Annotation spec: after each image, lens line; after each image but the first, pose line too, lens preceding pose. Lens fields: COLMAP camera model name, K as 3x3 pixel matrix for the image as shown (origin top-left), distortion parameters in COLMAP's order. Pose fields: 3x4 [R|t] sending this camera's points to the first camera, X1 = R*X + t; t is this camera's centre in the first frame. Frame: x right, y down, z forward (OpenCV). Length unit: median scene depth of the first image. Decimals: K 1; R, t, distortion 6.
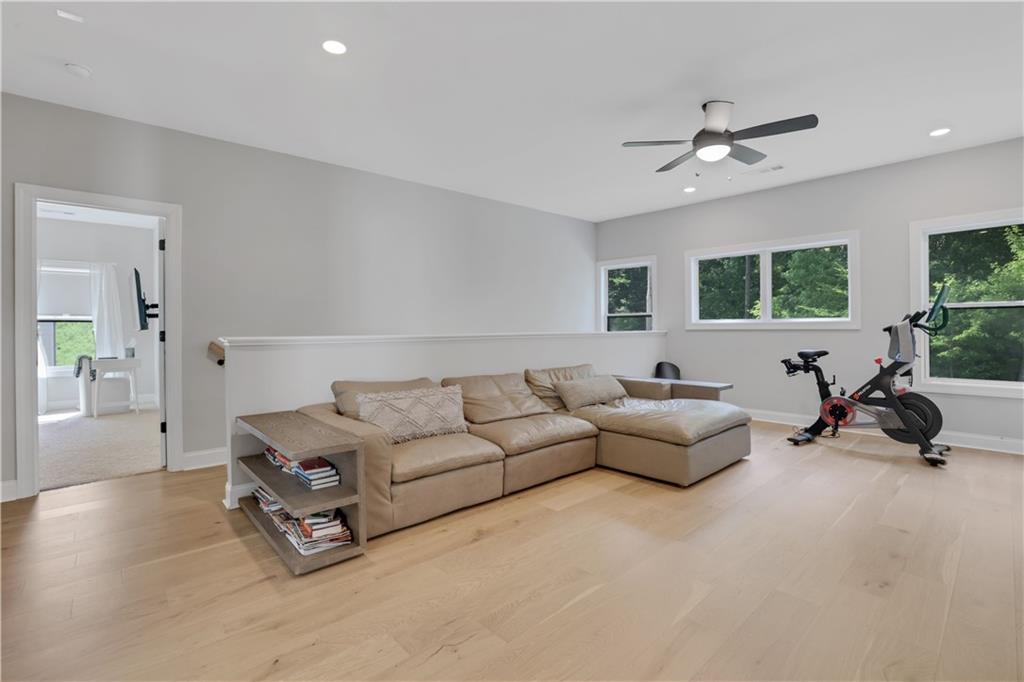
lens RADIAL K [[479.7, 0, 513.4], [0, 479.7, 331.4], [0, 0, 1]] dist [-0.023750, 0.001839]
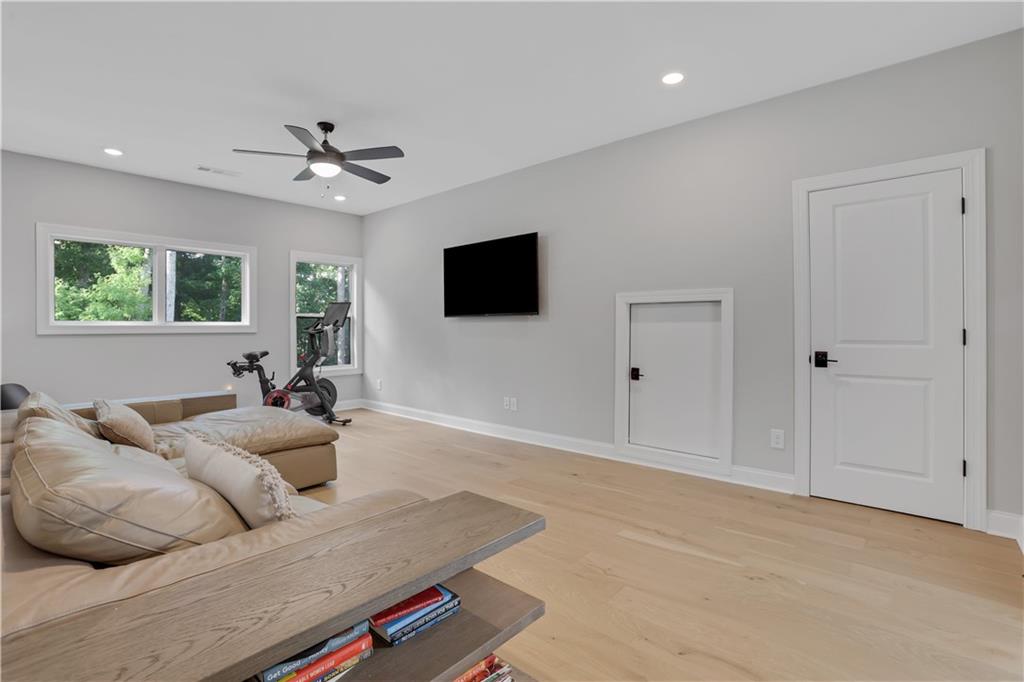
lens RADIAL K [[479.7, 0, 512.1], [0, 479.7, 334.9], [0, 0, 1]] dist [-0.023750, 0.001839]
pose [[-0.134330, -0.003974, 0.990929, -0.593935], [0.008447, 0.999951, 0.005155, 0.000475], [-0.990901, 0.009063, -0.134290, 0.606202]]
